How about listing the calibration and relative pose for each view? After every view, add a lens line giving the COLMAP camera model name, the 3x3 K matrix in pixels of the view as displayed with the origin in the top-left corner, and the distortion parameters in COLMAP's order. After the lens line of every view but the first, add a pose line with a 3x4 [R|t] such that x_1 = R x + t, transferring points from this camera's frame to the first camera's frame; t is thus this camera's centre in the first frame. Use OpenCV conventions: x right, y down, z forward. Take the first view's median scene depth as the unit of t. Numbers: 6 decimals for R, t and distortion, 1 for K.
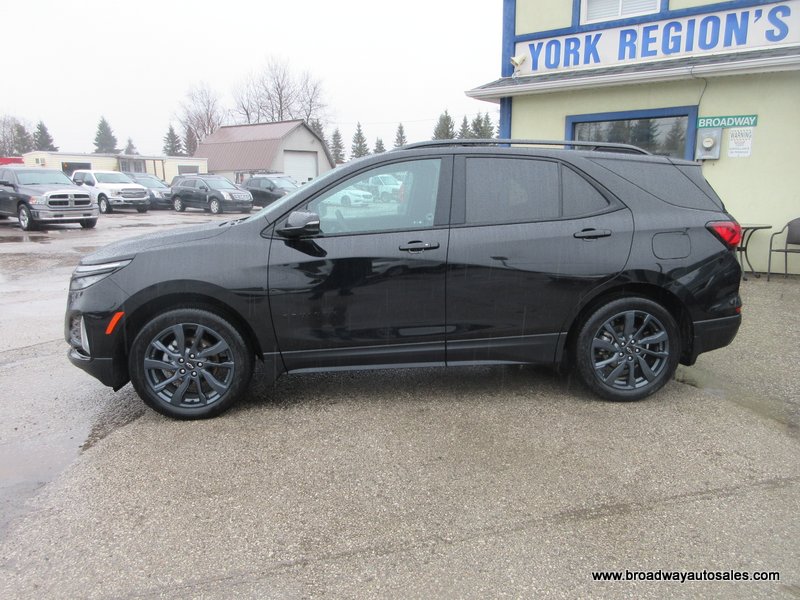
lens RADIAL K [[648.9, 0, 400.0], [0, 648.9, 300.0], [0, 0, 1]] dist [0.006737, -0.000256]
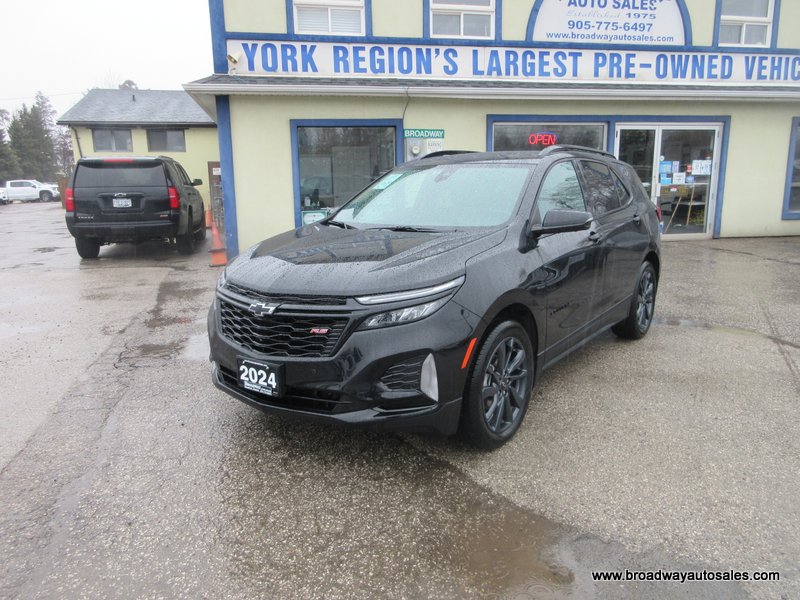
lens RADIAL K [[592.6, 0, 400.0], [0, 592.6, 300.0], [0, 0, 1]] dist [0.001798, 0.000331]
pose [[0.647381, -0.150704, 0.747119, -0.418080], [0.149430, 0.986329, 0.069474, -0.039889], [-0.747375, 0.066665, 0.661050, 0.279120]]
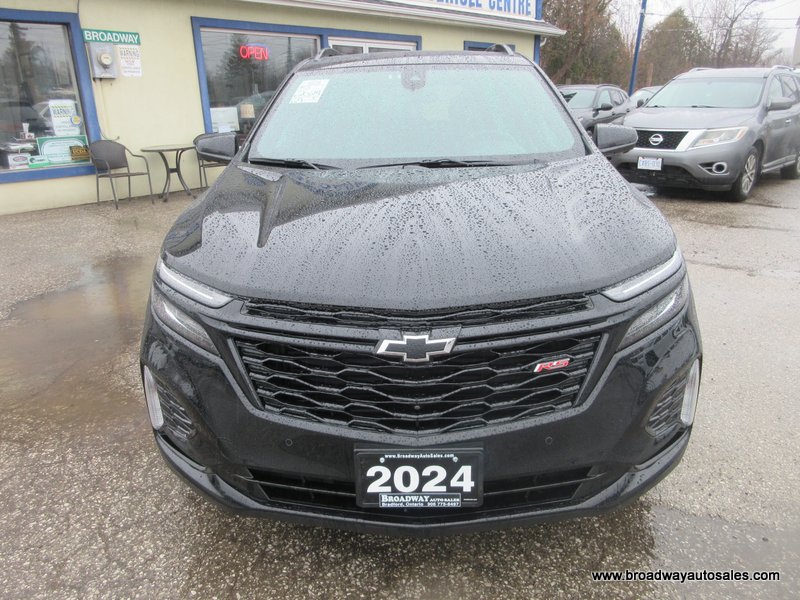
lens RADIAL K [[599.1, 0, 400.0], [0, 599.1, 300.0], [0, 0, 1]] dist [0.006918, -0.001958]
pose [[0.098943, -0.308253, 0.946145, -0.378024], [0.203234, 0.937029, 0.284030, -0.075761], [-0.974118, 0.164186, 0.155360, 0.495856]]
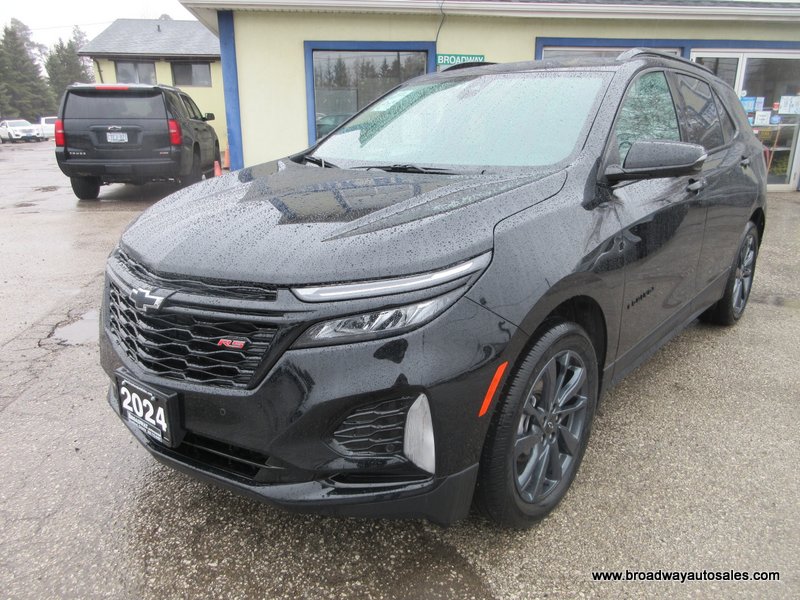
lens RADIAL K [[599.1, 0, 400.0], [0, 599.1, 300.0], [0, 0, 1]] dist [0.006918, -0.001958]
pose [[0.695275, -0.195336, 0.691691, -0.318259], [0.128558, 0.980640, 0.147712, -0.041327], [-0.707153, -0.013778, 0.706926, 0.344094]]
